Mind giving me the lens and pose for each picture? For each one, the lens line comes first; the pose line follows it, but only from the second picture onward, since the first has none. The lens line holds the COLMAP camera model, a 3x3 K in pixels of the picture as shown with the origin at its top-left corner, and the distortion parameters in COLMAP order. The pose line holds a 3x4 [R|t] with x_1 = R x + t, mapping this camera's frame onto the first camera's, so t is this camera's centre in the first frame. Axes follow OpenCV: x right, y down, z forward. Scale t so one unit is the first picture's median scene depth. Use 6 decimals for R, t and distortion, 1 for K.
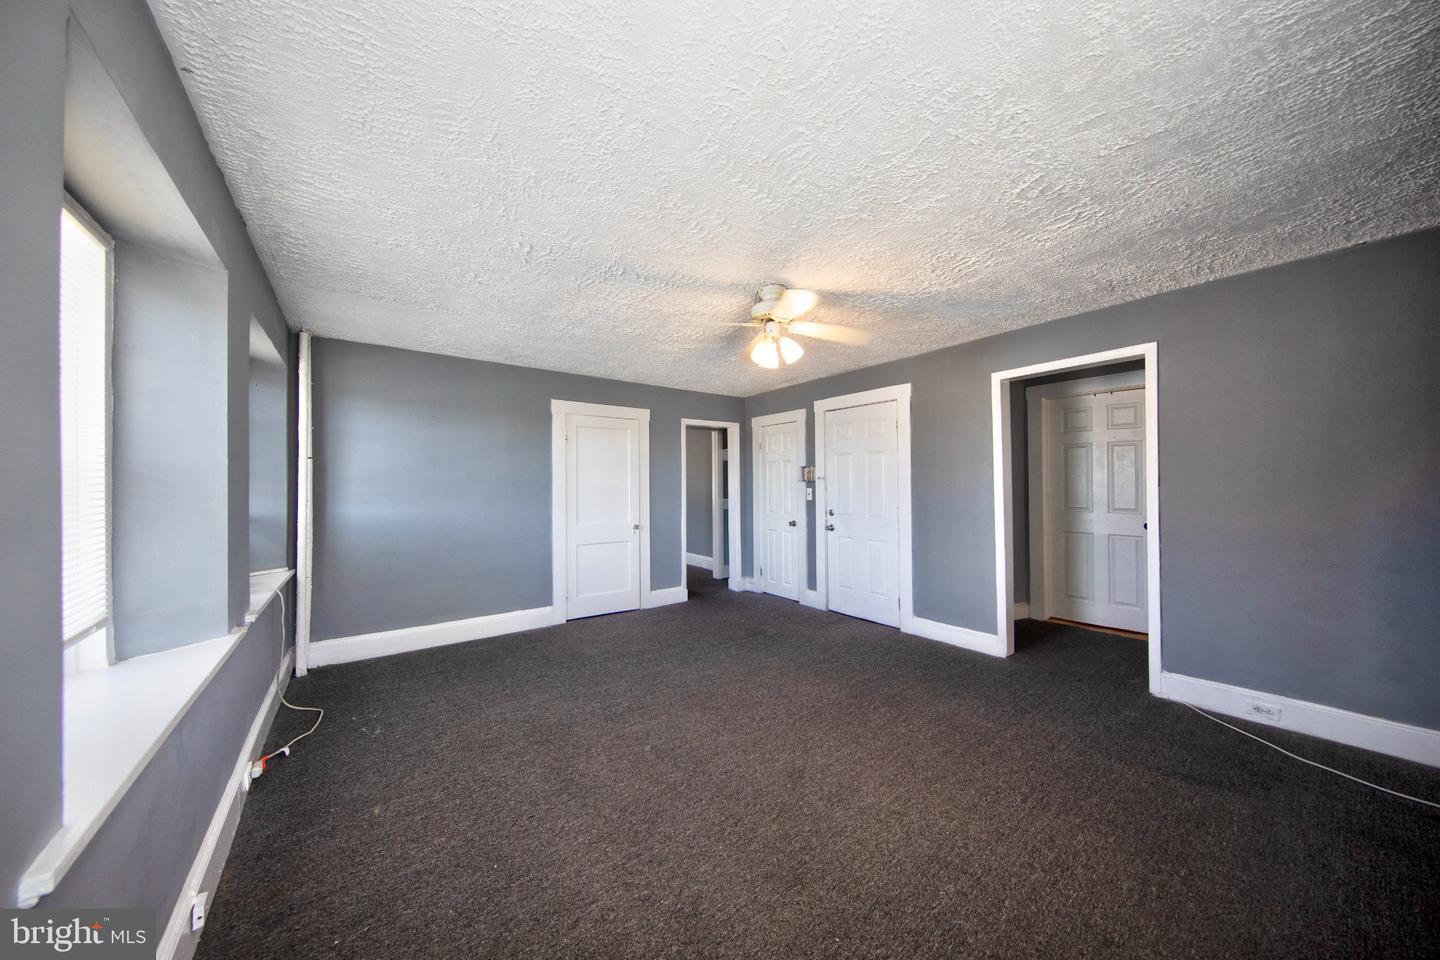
lens RADIAL K [[477.8, 0, 714.2], [0, 477.8, 482.0], [0, 0, 1]] dist [0.006109, -0.000027]
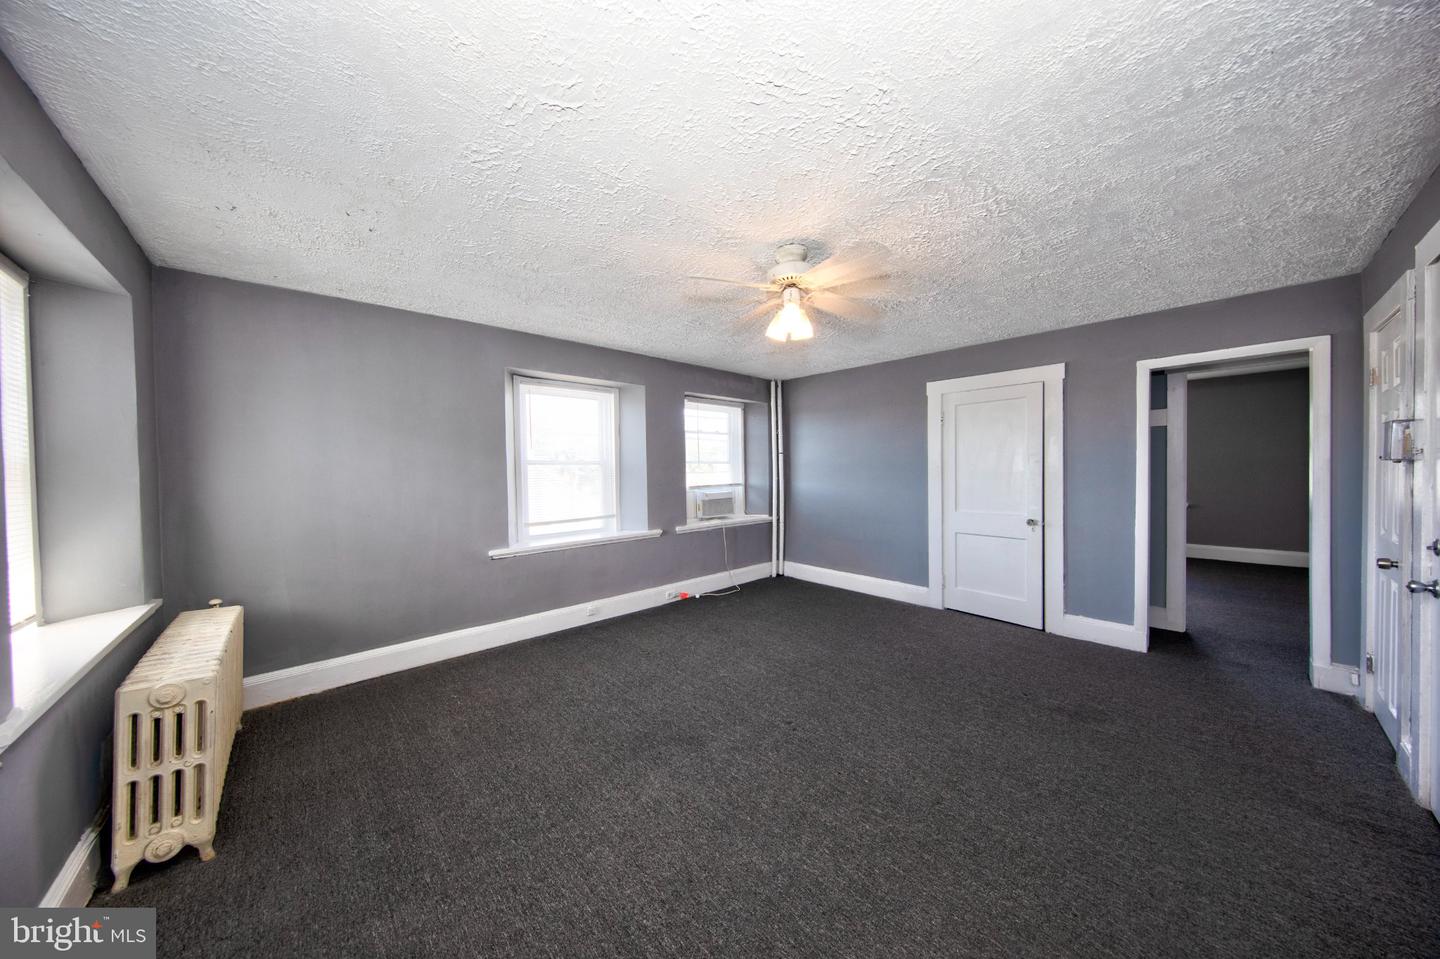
lens RADIAL K [[459.4, 0, 718.3], [0, 459.4, 477.2], [0, 0, 1]] dist [0.000630, -0.000098]
pose [[0.093867, 0.022639, -0.995327, 0.623505], [0.015685, 0.999584, 0.024215, -0.005188], [0.995461, -0.017885, 0.093473, 0.505331]]
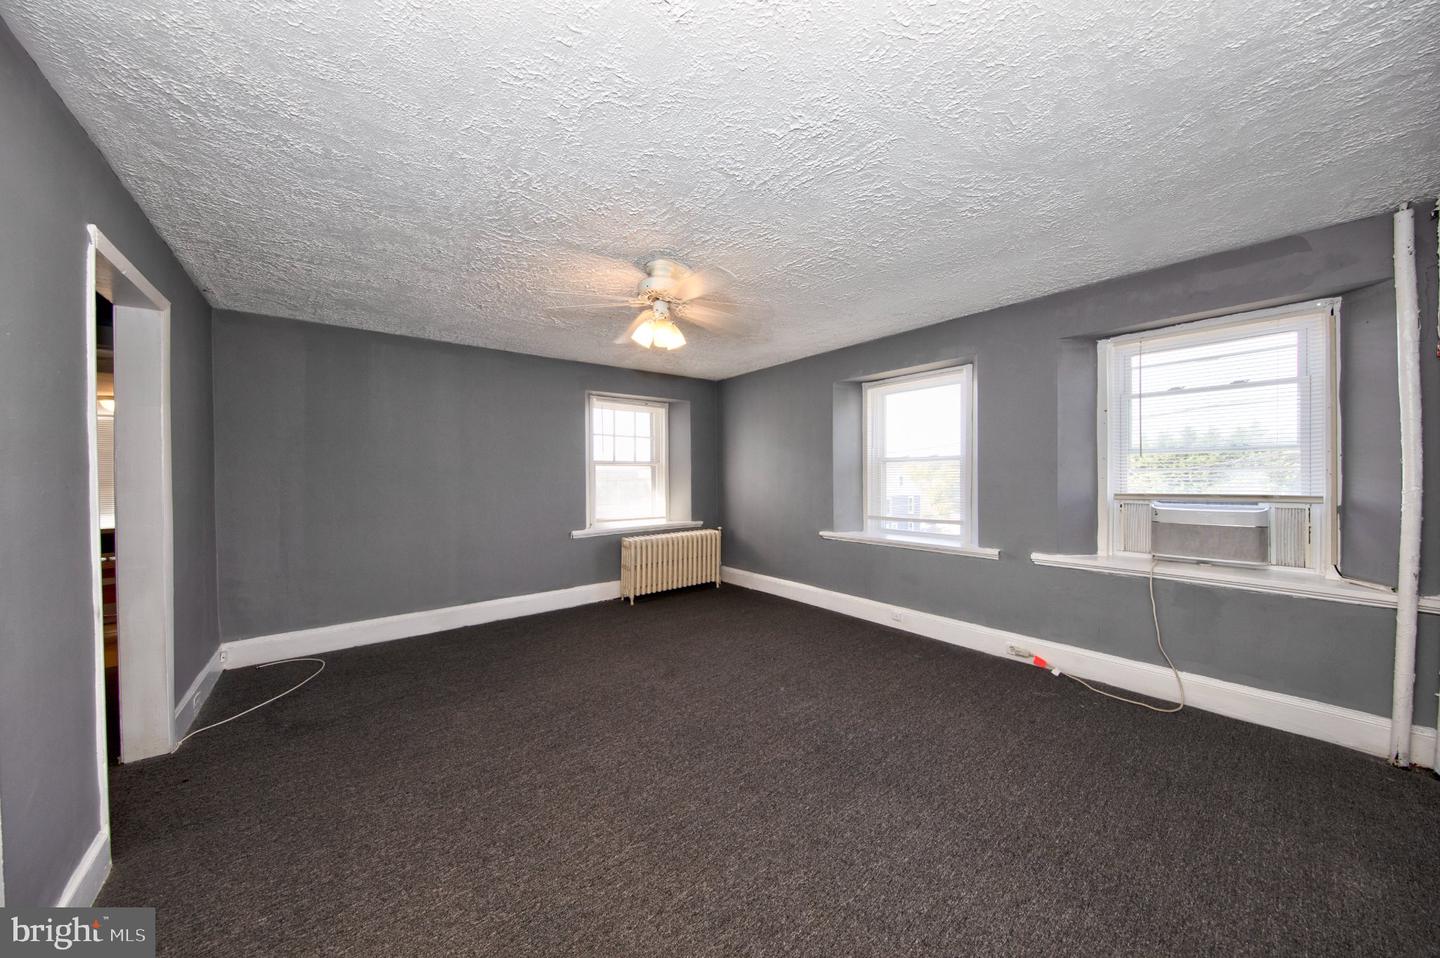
lens RADIAL K [[477.8, 0, 714.2], [0, 477.8, 481.0], [0, 0, 1]] dist [0.006109, -0.000027]
pose [[-0.999818, 0.009485, -0.016534, 0.024707], [0.009358, 0.999926, 0.007795, 0.016201], [0.016607, 0.007639, -0.999833, 1.258228]]
